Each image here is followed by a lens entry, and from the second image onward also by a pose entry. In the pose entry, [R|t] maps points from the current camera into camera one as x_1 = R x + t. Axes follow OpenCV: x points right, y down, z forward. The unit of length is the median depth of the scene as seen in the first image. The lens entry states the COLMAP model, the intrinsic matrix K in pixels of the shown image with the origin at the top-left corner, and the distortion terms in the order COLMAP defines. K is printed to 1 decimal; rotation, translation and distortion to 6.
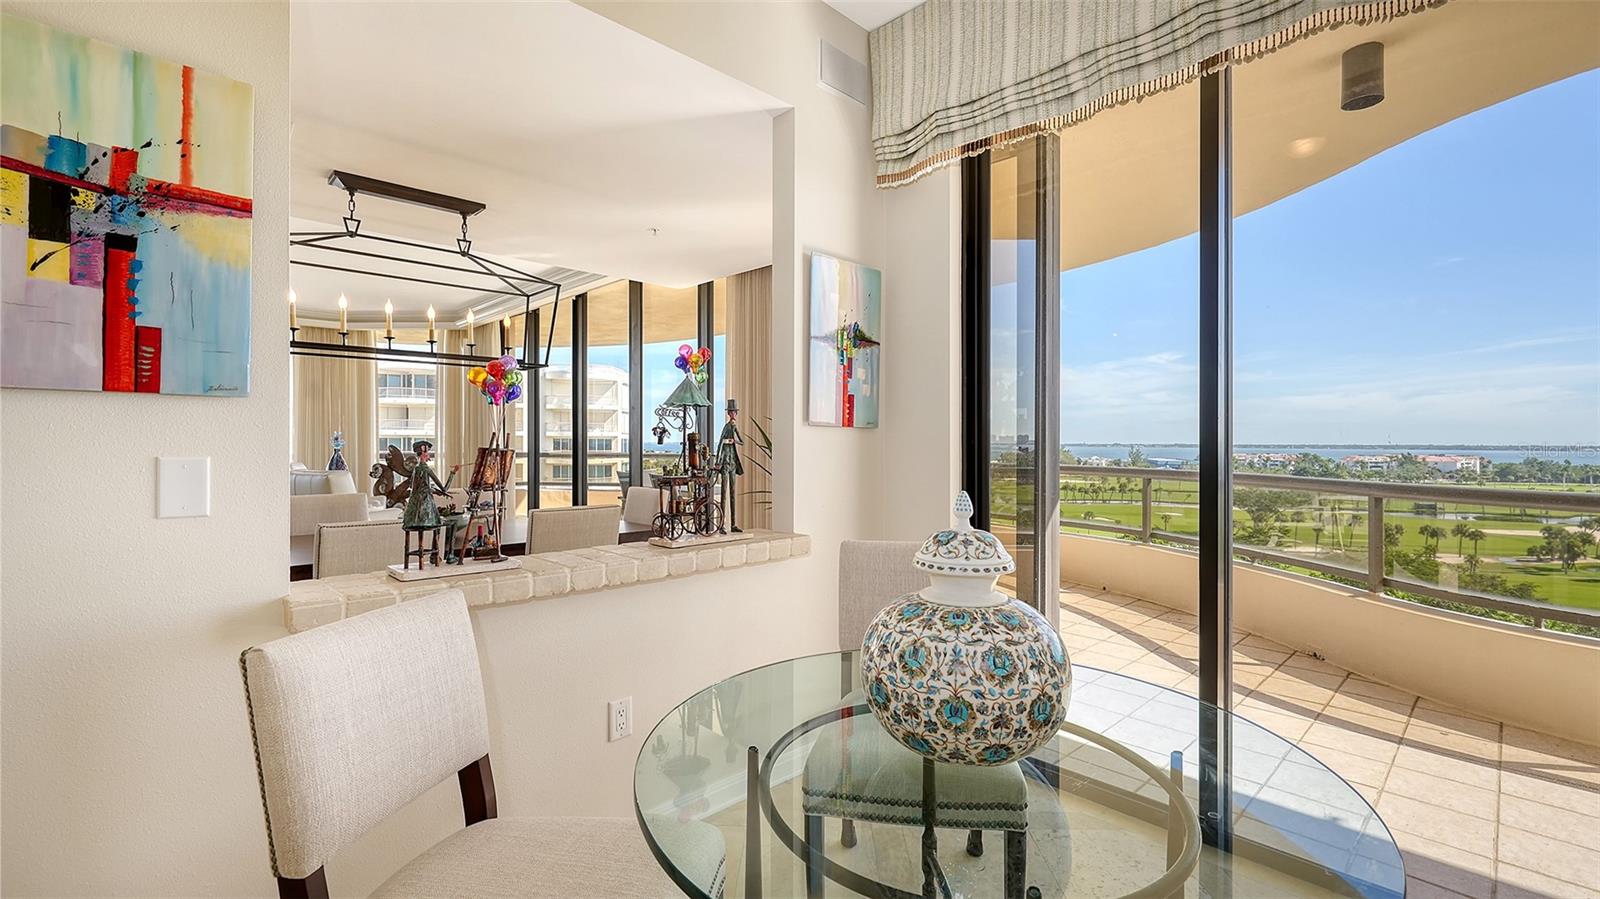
lens RADIAL K [[685.4, 0, 801.9], [0, 685.4, 444.5], [0, 0, 1]] dist [-0.001422, -0.000108]
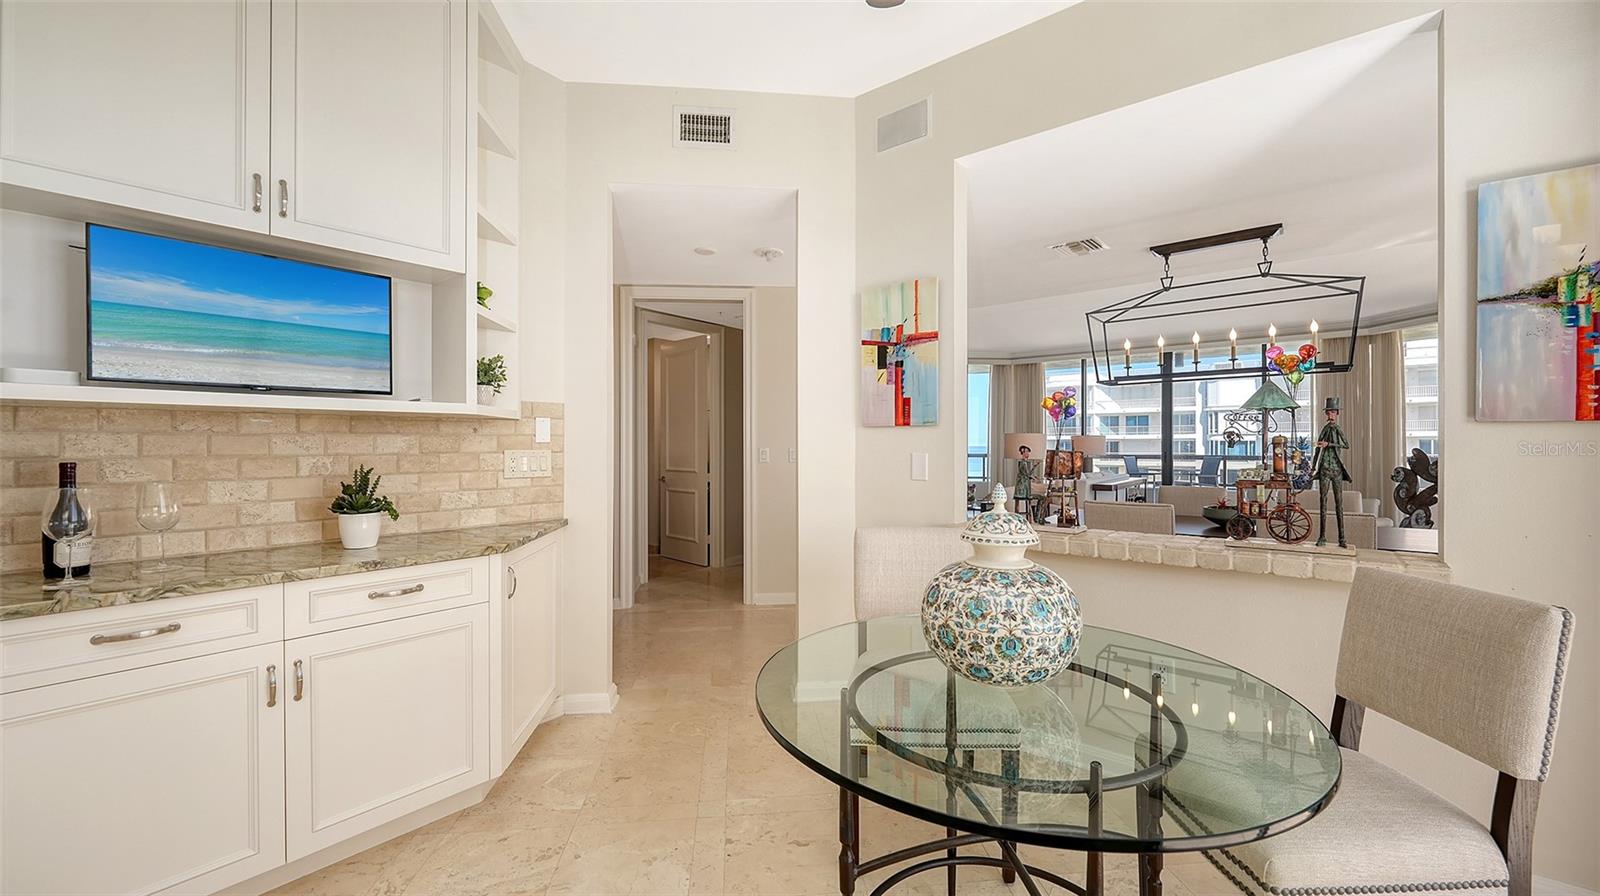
lens RADIAL K [[625.2, 0, 807.1], [0, 625.2, 446.8], [0, 0, 1]] dist [-0.000719, -0.000170]
pose [[0.129544, -0.001403, -0.991573, 1.076568], [0.000123, 0.999999, -0.001399, -0.000432], [0.991574, 0.000060, 0.129544, 0.369215]]
